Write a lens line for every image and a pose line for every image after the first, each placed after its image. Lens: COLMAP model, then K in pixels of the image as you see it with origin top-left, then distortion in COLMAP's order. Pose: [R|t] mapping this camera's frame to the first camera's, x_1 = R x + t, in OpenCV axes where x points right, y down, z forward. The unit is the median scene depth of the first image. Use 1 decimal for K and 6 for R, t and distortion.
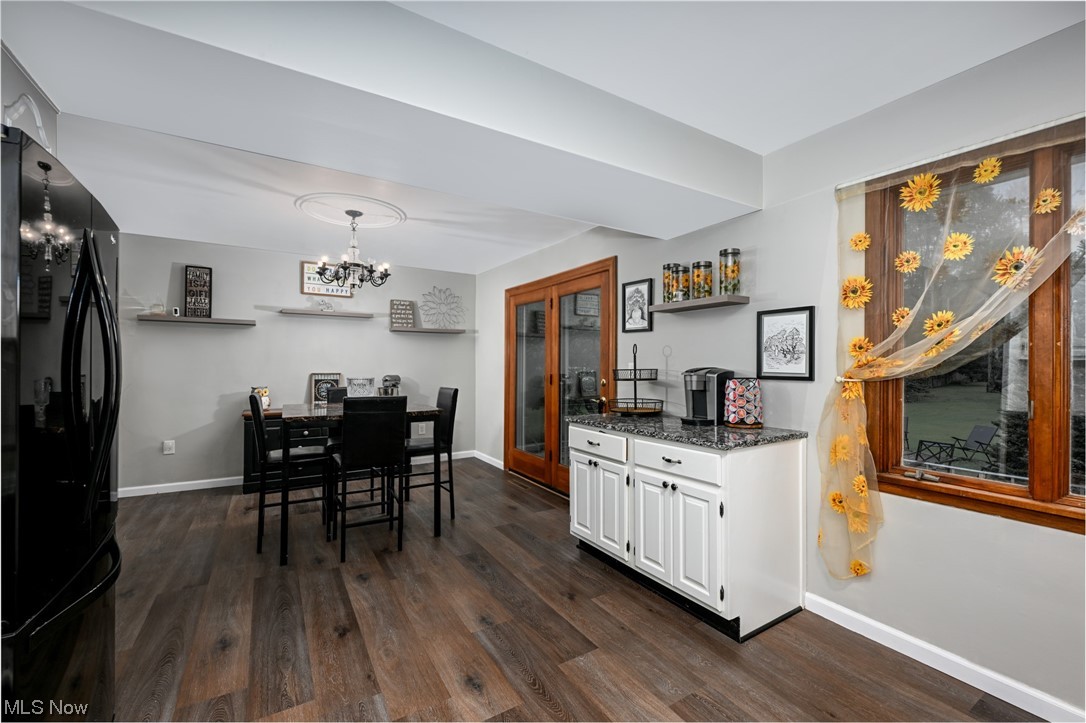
lens RADIAL K [[449.1, 0, 543.5], [0, 449.1, 363.1], [0, 0, 1]] dist [-0.005209, -0.000472]
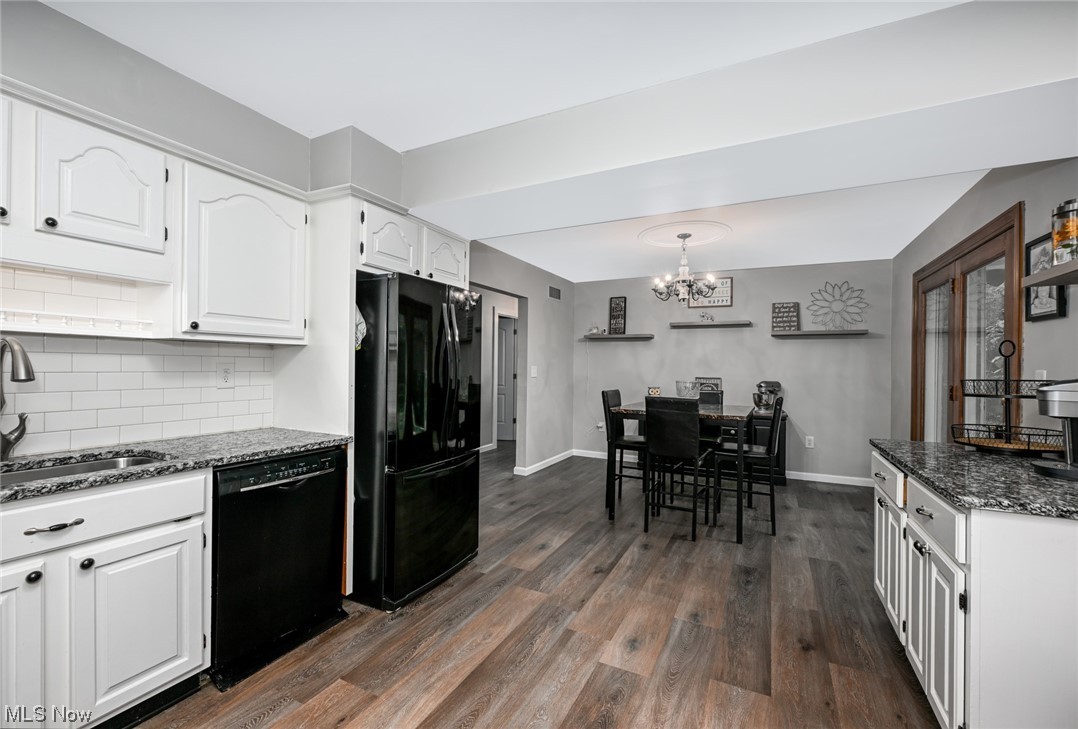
lens RADIAL K [[455.5, 0, 537.3], [0, 455.5, 366.7], [0, 0, 1]] dist [-0.002961, -0.000586]
pose [[0.518607, 0.002019, -0.855010, 0.403928], [-0.006637, 0.999977, -0.001665, 0.000675], [0.854987, 0.006538, 0.518609, 0.096893]]
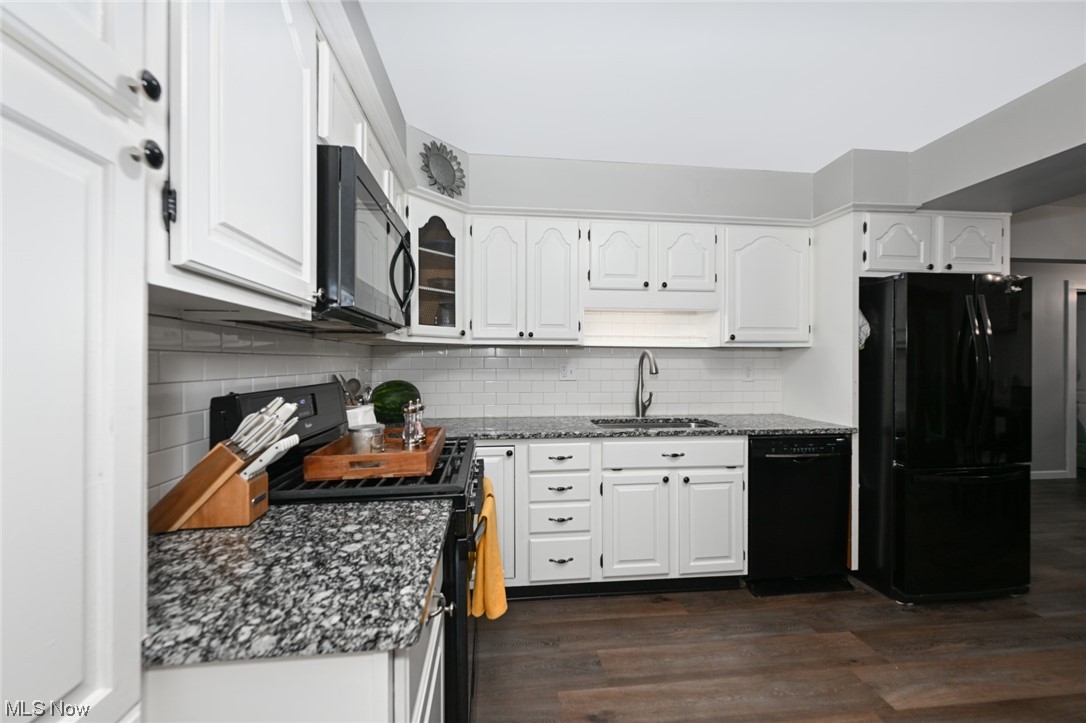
lens RADIAL K [[438.6, 0, 543.5], [0, 438.6, 363.3], [0, 0, 1]] dist [-0.000863, 0.000664]
pose [[-0.420394, -0.003347, -0.907335, 0.569843], [0.000370, 0.999992, -0.003860, 0.001517], [0.907341, -0.001958, -0.420390, 0.044923]]
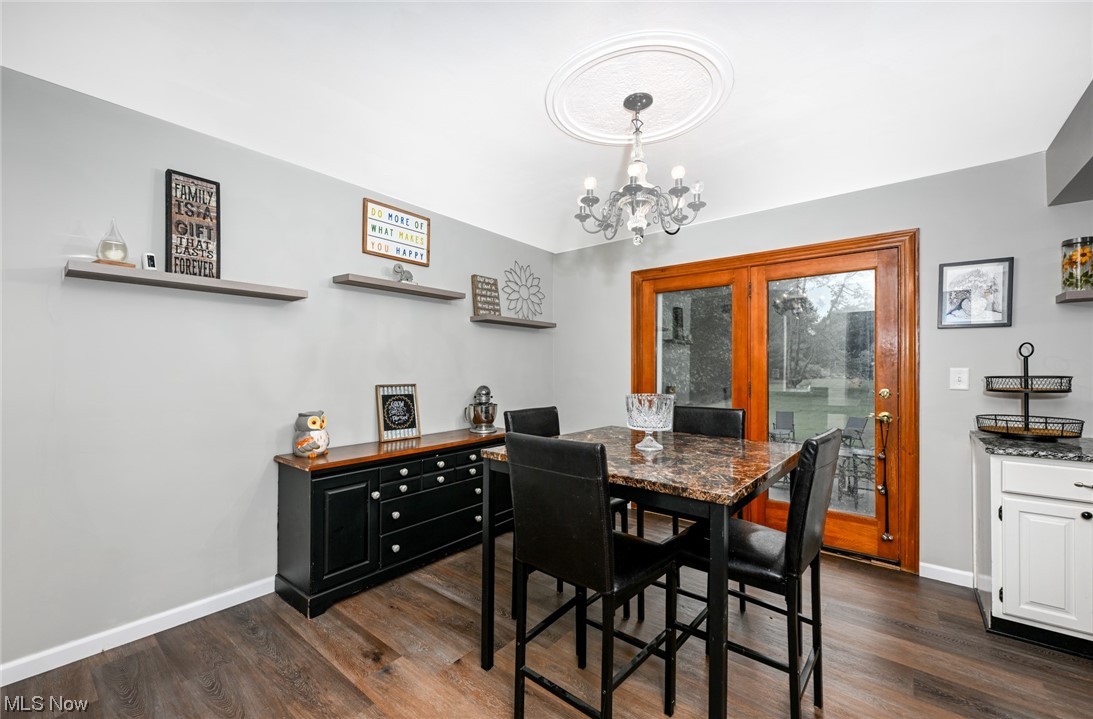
lens RADIAL K [[443.3, 0, 540.0], [0, 443.3, 364.6], [0, 0, 1]] dist [-0.003334, -0.000346]
pose [[0.944744, 0.000167, 0.327808, -0.791200], [0.000824, 0.999996, -0.002883, -0.004628], [-0.327807, 0.002993, 0.944740, 0.568057]]
